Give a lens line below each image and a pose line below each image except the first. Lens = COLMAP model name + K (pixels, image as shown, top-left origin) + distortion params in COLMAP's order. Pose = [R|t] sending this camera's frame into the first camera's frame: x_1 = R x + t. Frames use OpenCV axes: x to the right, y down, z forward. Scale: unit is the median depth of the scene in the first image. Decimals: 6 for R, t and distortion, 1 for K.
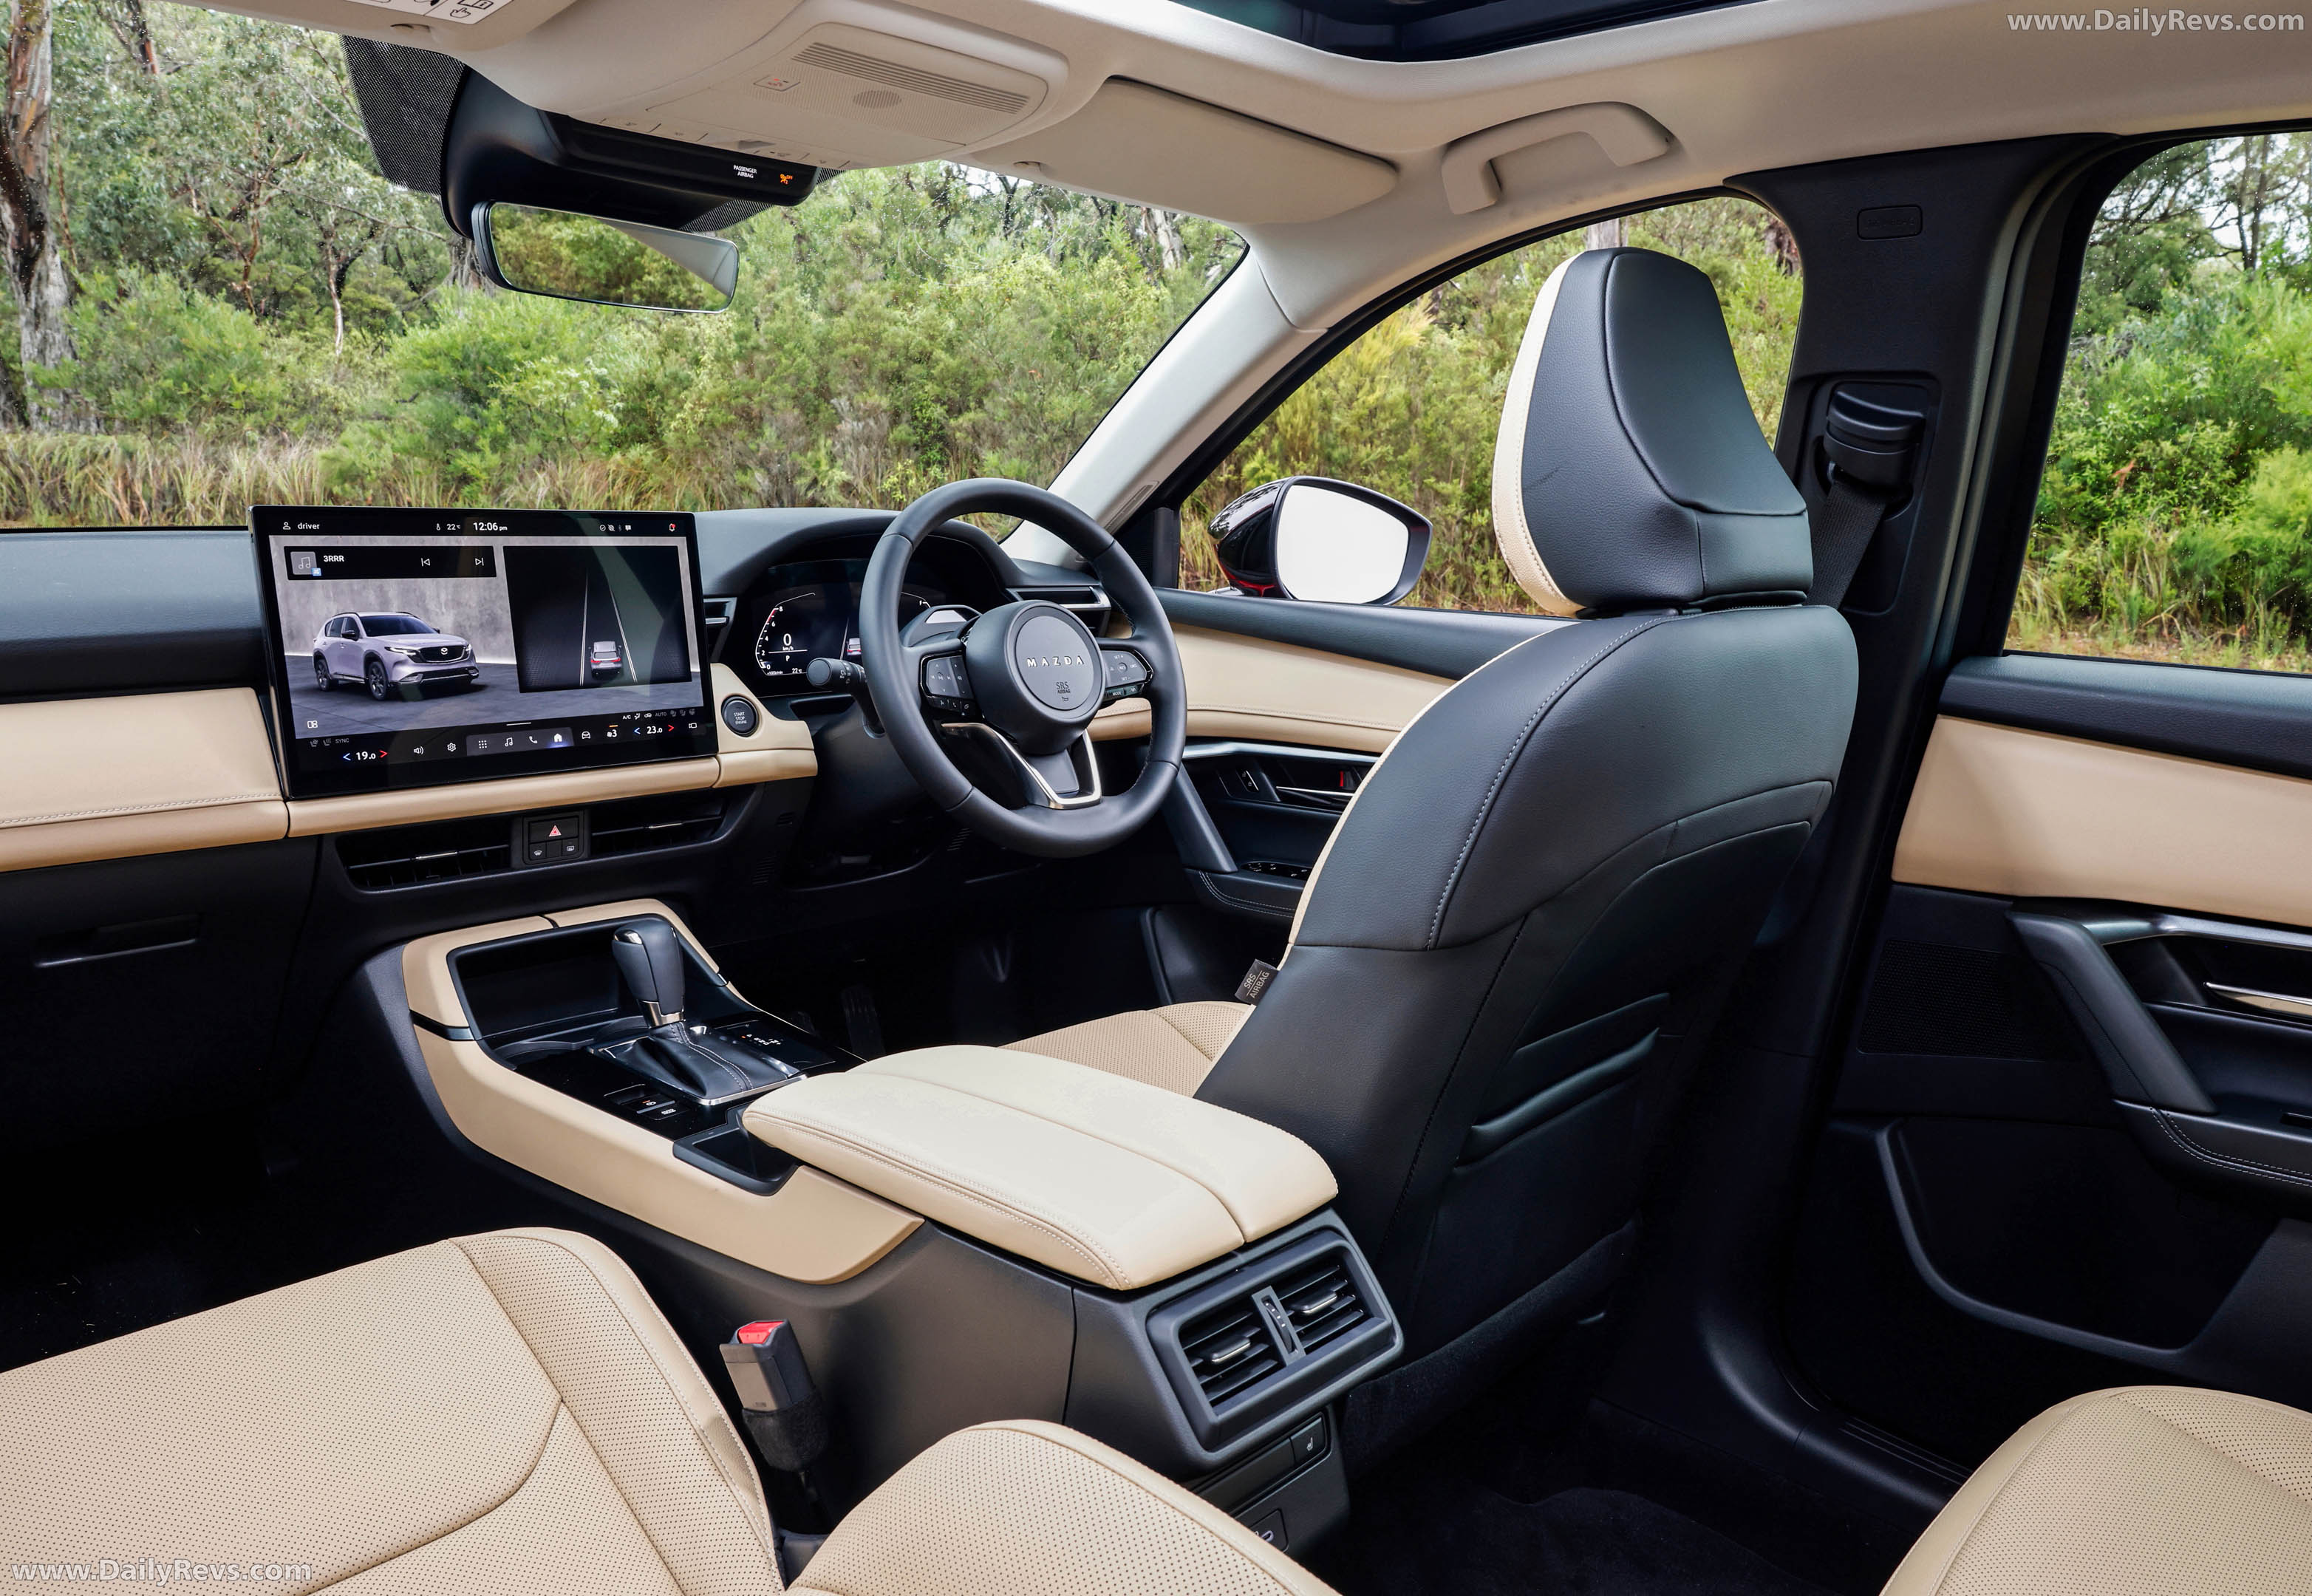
lens RADIAL K [[1657.9, 0, 1253.5], [0, 1657.9, 836.8], [0, 0, 1]] dist [-0.013496, 0.007583]
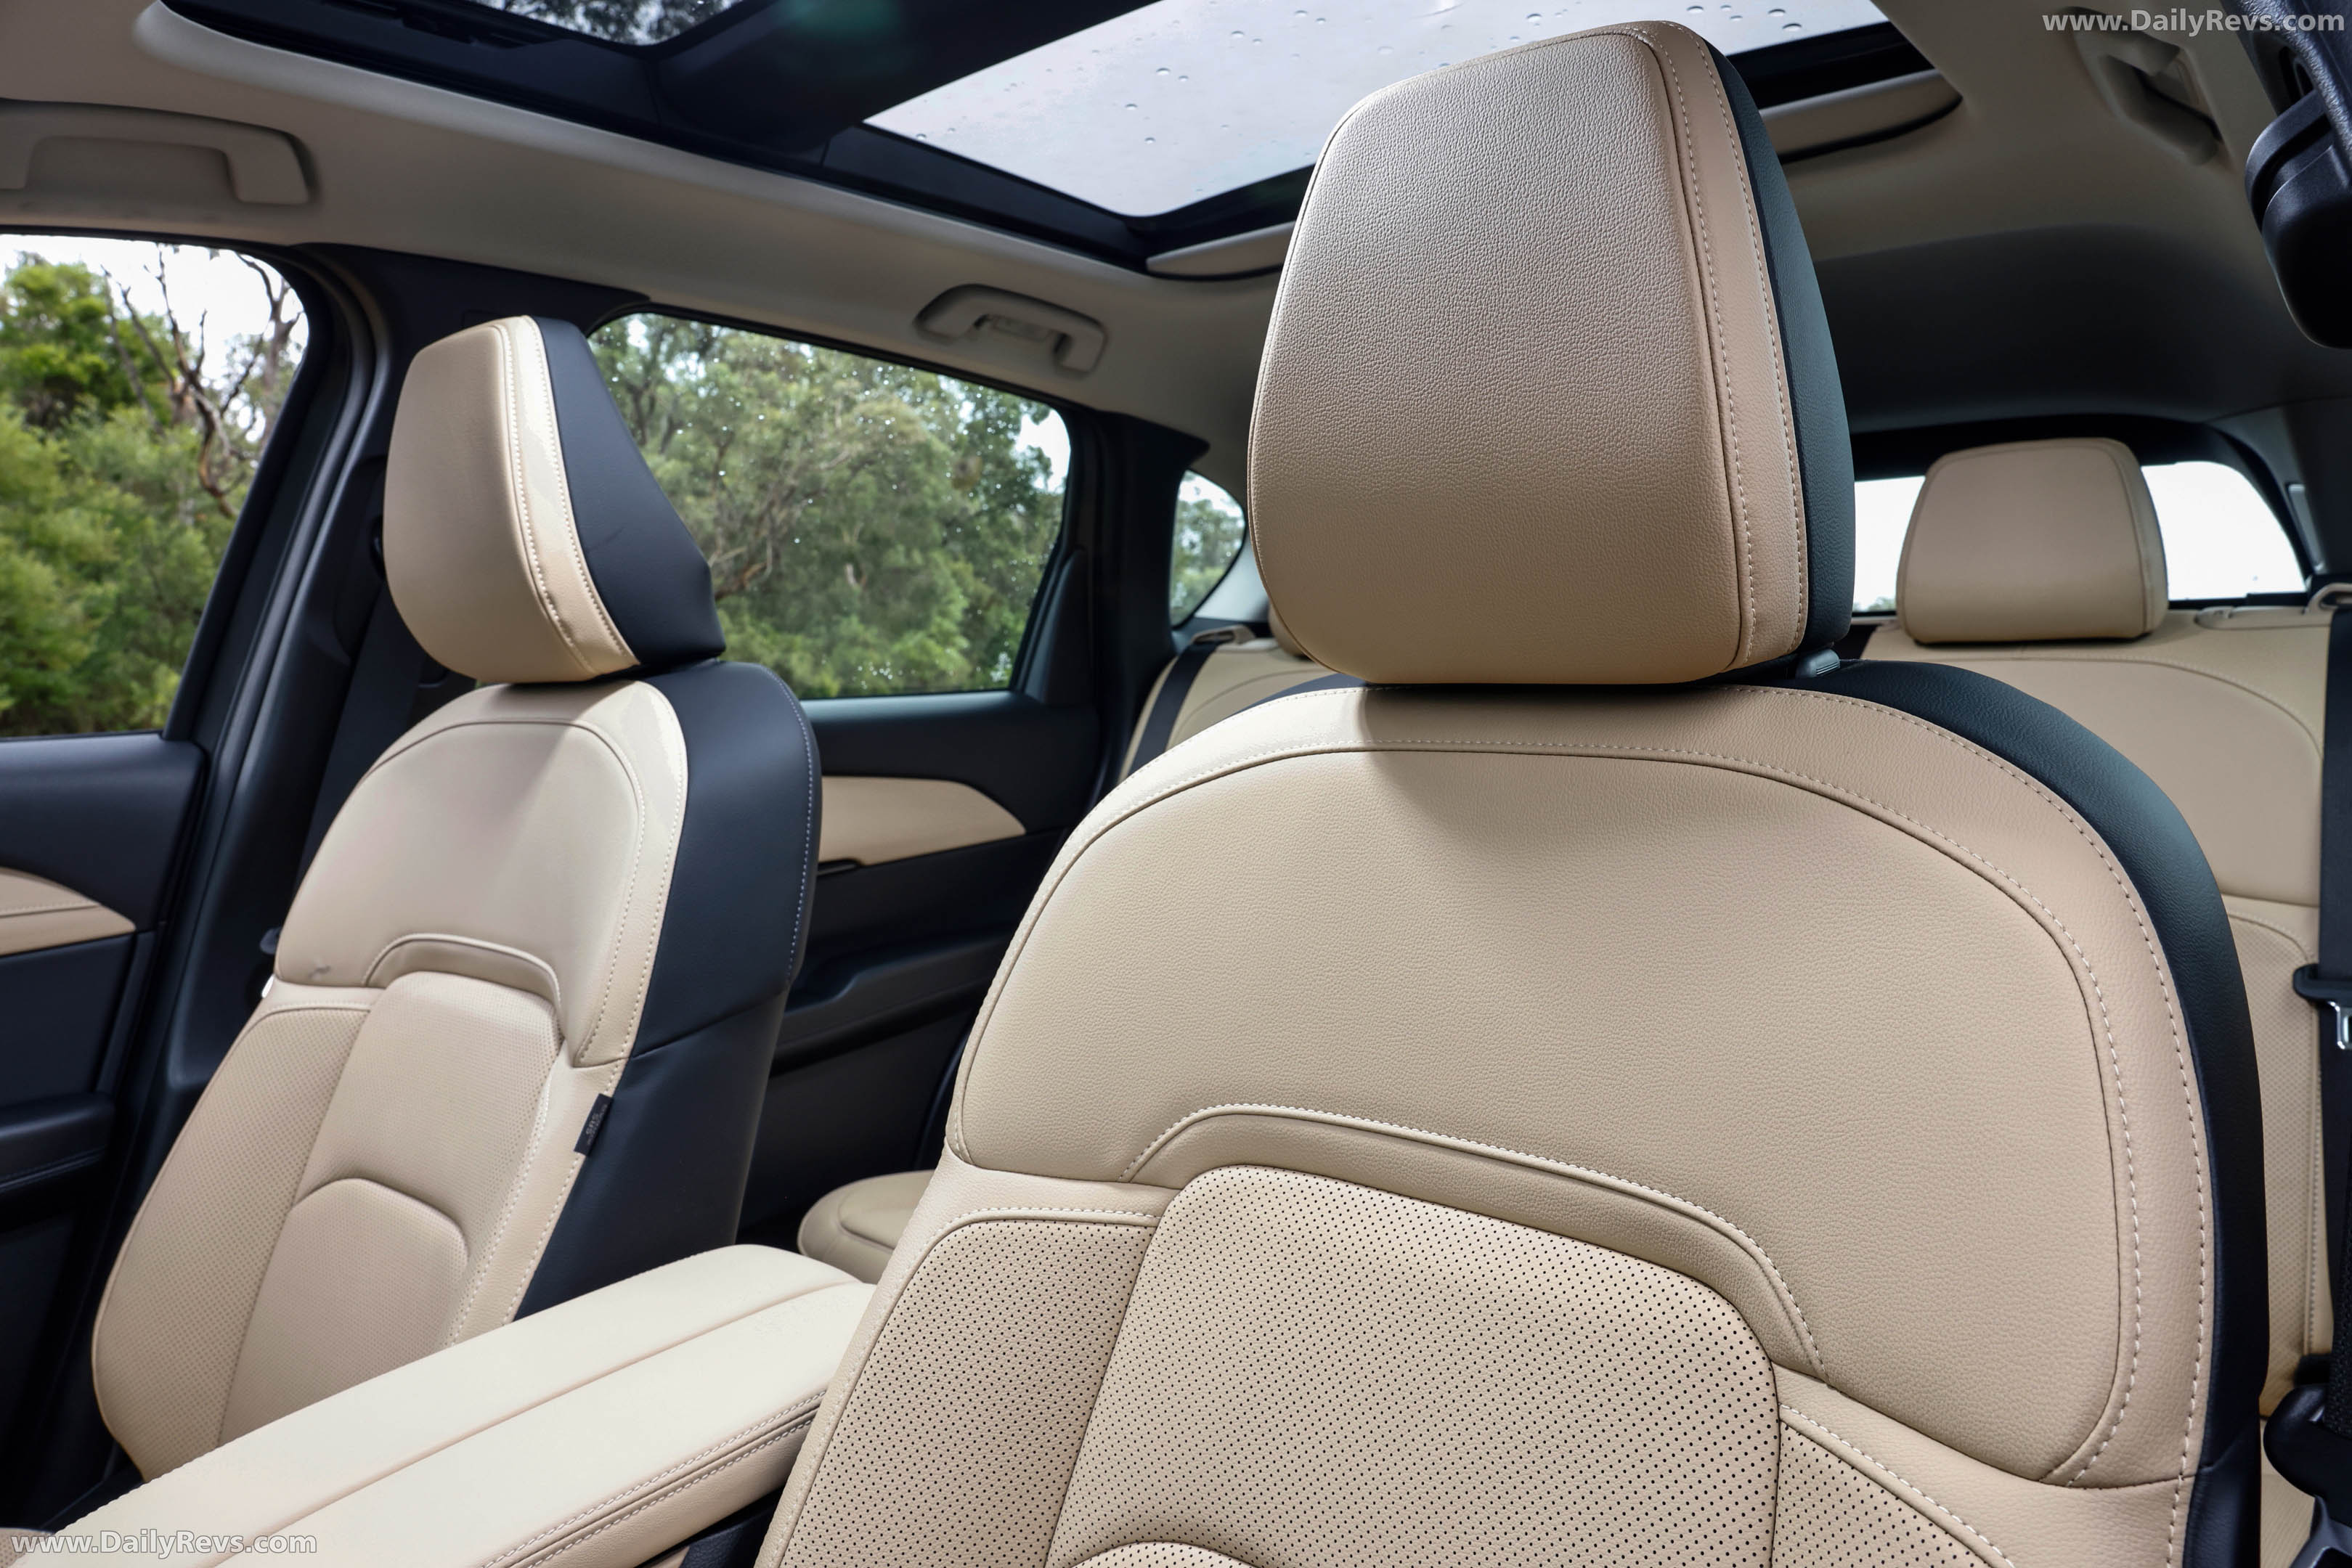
lens RADIAL K [[1559.5, 0, 1186.9], [0, 1559.5, 773.7], [0, 0, 1]] dist [-0.003771, 0.006257]
pose [[-0.029324, -0.109207, 0.993586, -0.624902], [0.224504, 0.967898, 0.113009, -0.083811], [-0.974032, 0.226378, -0.003866, 0.552807]]
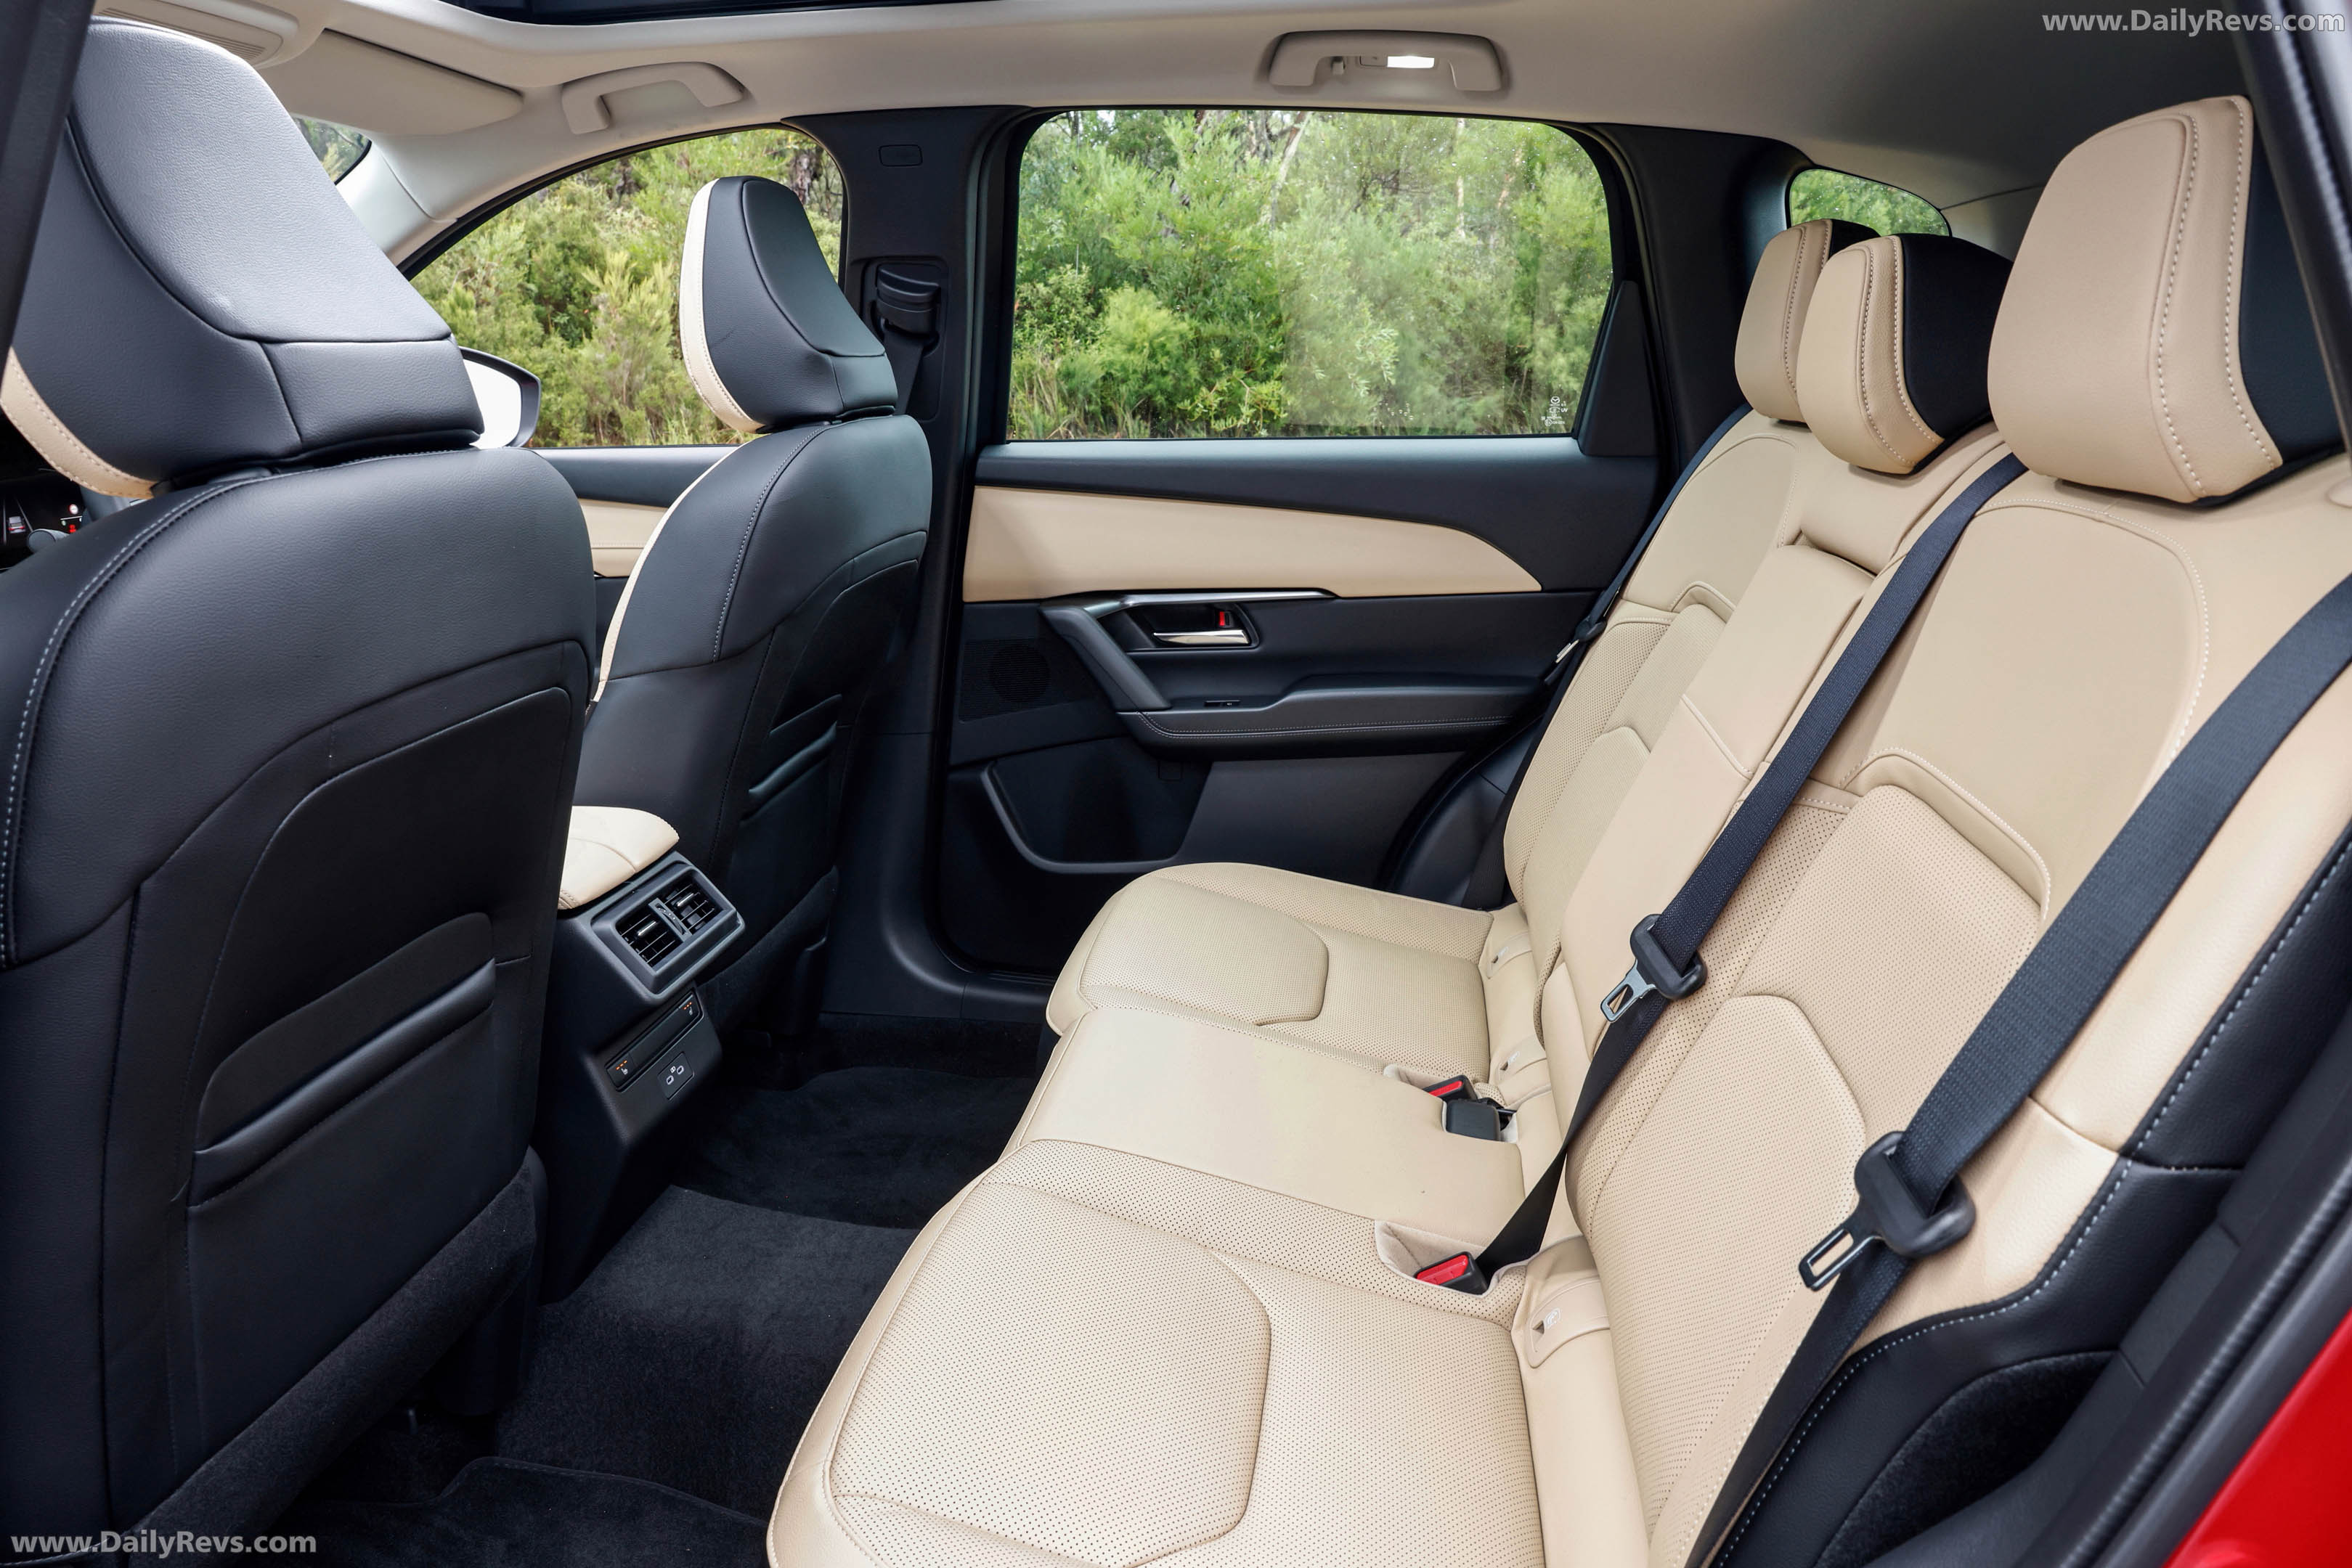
lens RADIAL K [[1559.5, 0, 1174.6], [0, 1559.5, 791.3], [0, 0, 1]] dist [-0.003771, 0.006257]
pose [[0.837197, -0.189988, 0.512840, -0.217150], [0.150631, 0.981555, 0.117727, 0.059865], [-0.525748, -0.021311, 0.850374, -0.311166]]
